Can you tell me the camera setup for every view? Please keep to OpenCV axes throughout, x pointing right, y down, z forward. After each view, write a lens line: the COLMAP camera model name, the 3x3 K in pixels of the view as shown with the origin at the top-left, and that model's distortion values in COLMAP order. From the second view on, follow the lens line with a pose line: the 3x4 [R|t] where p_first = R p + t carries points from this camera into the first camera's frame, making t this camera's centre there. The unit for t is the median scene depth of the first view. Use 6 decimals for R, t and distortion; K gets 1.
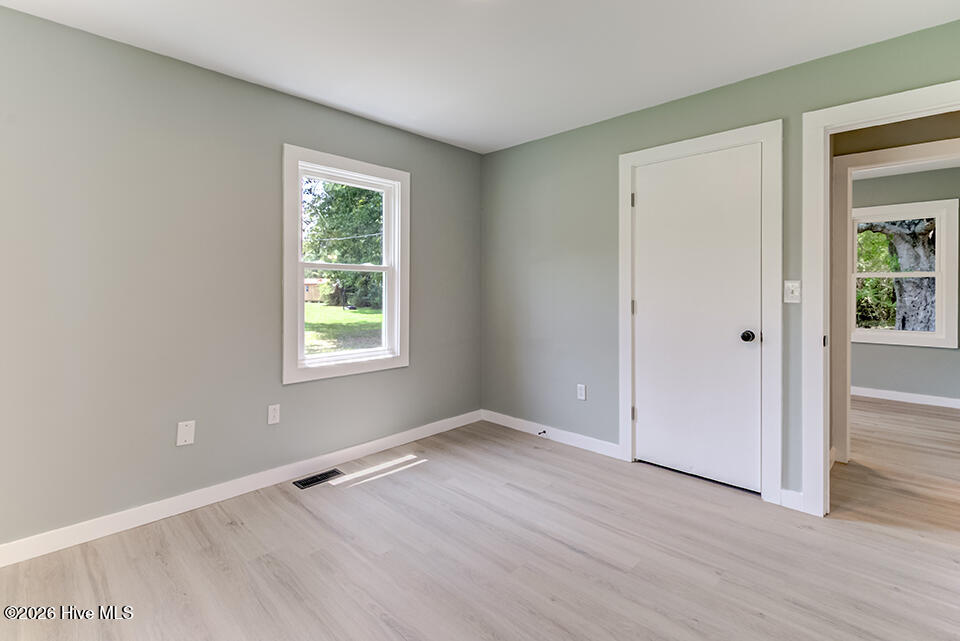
lens RADIAL K [[442.6, 0, 477.7], [0, 442.6, 290.1], [0, 0, 1]] dist [-0.002067, -0.003001]
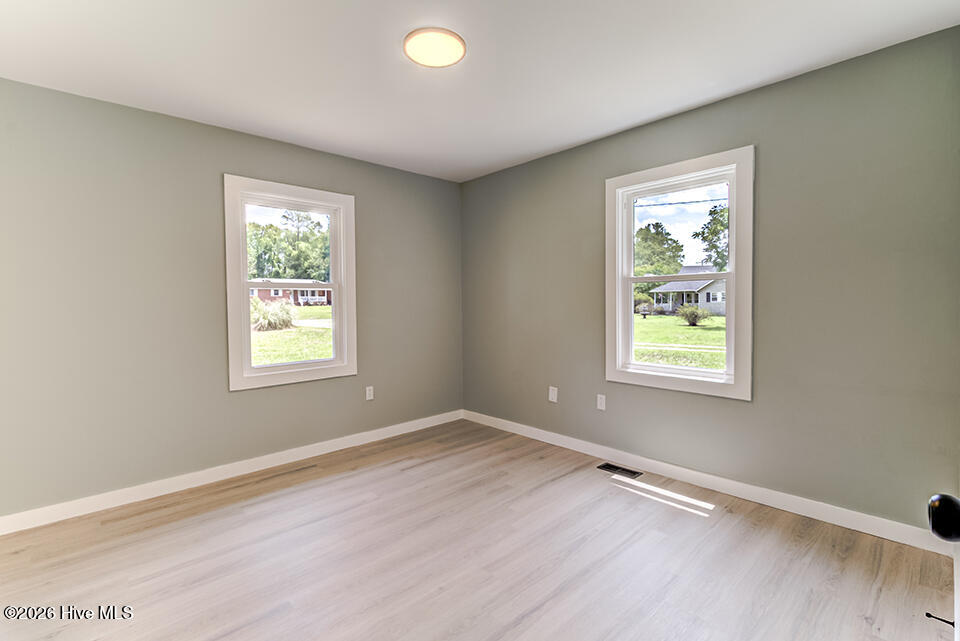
lens RADIAL K [[442.6, 0, 499.2], [0, 442.6, 313.2], [0, 0, 1]] dist [-0.002067, -0.003001]
pose [[-0.027075, 0.024104, -0.999343, 0.764272], [0.002224, 0.999708, 0.024053, 0.000256], [0.999631, -0.001571, -0.027121, 0.729956]]
